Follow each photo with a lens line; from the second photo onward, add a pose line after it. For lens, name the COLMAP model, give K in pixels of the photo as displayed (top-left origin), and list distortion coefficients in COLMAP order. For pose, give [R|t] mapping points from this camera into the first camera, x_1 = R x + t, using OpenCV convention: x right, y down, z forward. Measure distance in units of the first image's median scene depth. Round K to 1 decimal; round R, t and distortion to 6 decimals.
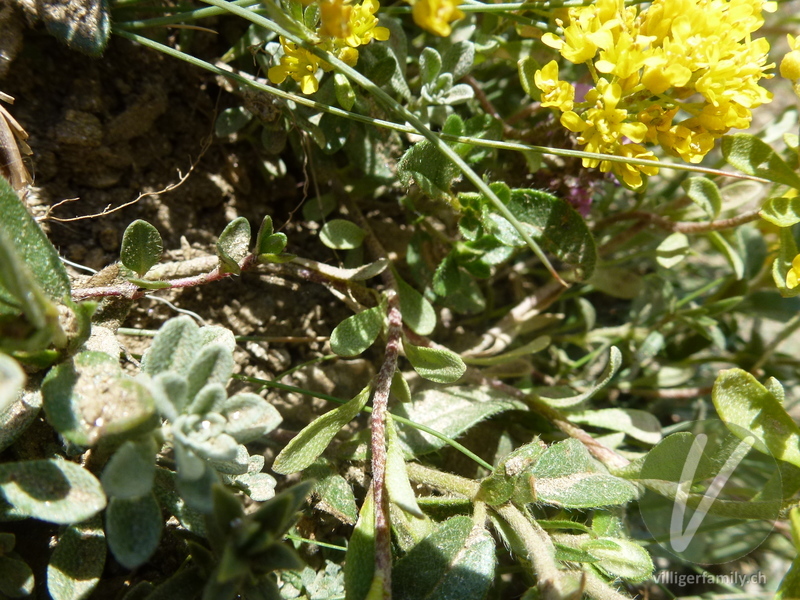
lens RADIAL K [[558.7, 0, 397.4], [0, 558.7, 296.1], [0, 0, 1]] dist [-0.059468, 0.001485]
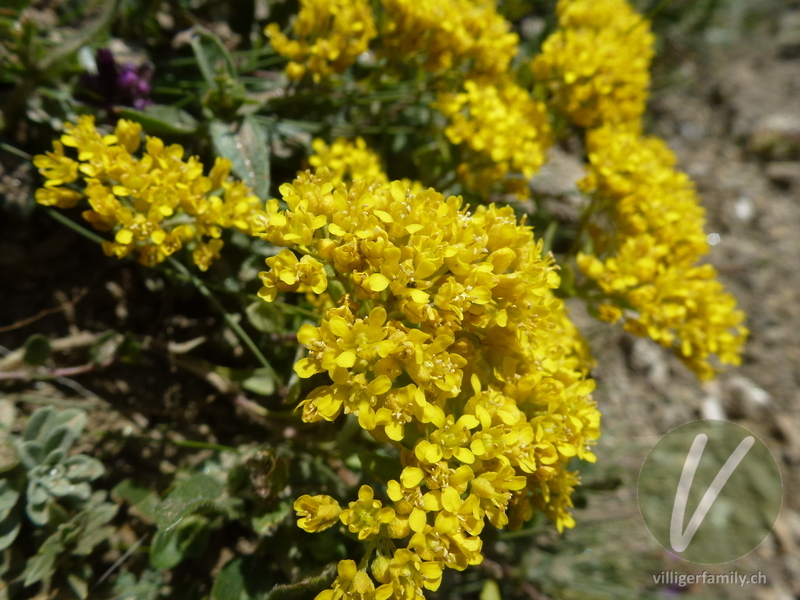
lens RADIAL K [[558.7, 0, 397.4], [0, 558.7, 296.1], [0, 0, 1]] dist [-0.059468, 0.001485]
pose [[0.993079, 0.089606, 0.075924, 0.536433], [-0.083360, 0.993158, -0.081778, -0.260711], [-0.082732, 0.074883, 0.993754, -0.799089]]
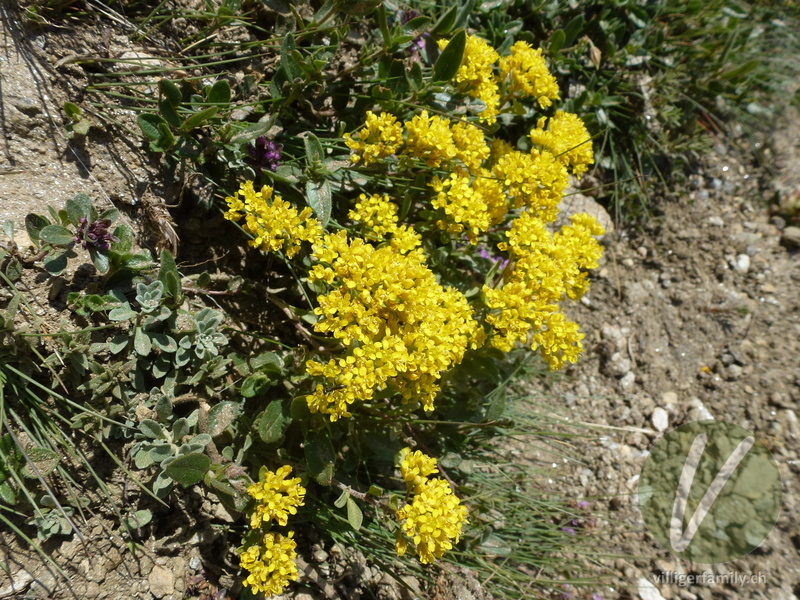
lens RADIAL K [[558.7, 0, 397.4], [0, 558.7, 296.1], [0, 0, 1]] dist [-0.059468, 0.001485]
pose [[0.959627, 0.275590, -0.056266, 1.011077], [-0.276019, 0.961152, 0.000151, -0.388732], [0.054122, 0.015386, 0.998416, -2.654513]]
